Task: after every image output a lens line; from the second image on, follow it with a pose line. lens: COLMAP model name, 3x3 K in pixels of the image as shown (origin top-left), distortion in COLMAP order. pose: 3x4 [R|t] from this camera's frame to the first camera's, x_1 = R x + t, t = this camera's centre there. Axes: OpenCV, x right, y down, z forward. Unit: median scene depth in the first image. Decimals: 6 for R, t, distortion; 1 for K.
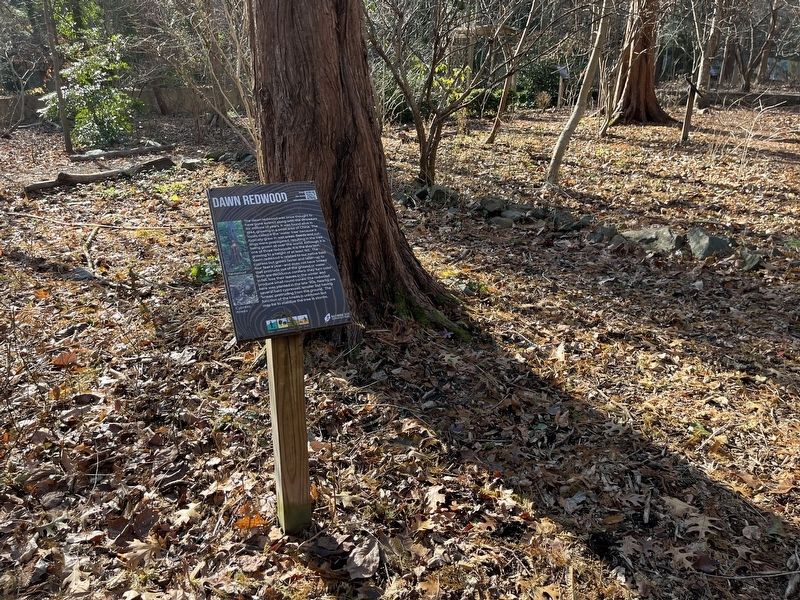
lens RADIAL K [[619.7, 0, 395.8], [0, 619.7, 300.7], [0, 0, 1]] dist [0.053379, -0.071863]
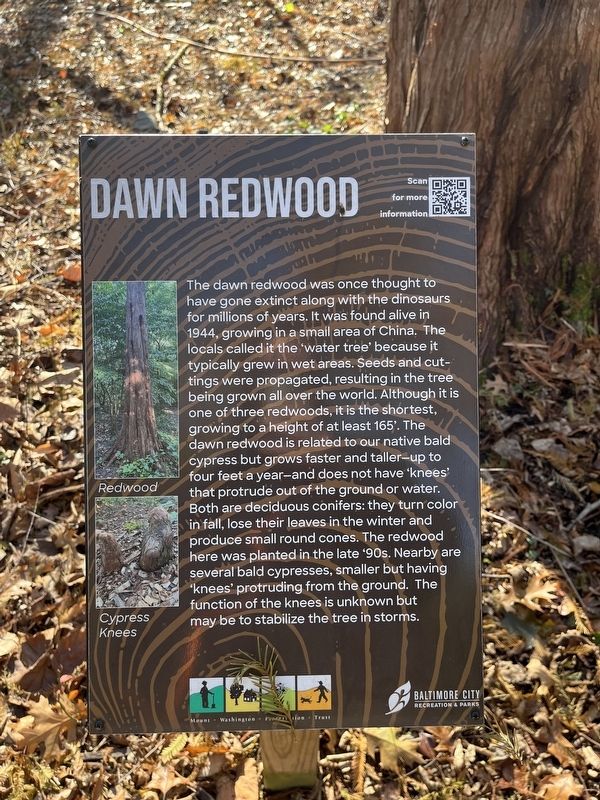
lens RADIAL K [[619.7, 0, 297.7], [0, 619.7, 397.8], [0, 0, 1]] dist [0.053379, -0.071863]
pose [[0.929790, 0.258229, -0.262315, -0.068521], [-0.135354, 0.902562, 0.408731, -0.126124], [0.342302, -0.344529, 0.874145, 0.467661]]
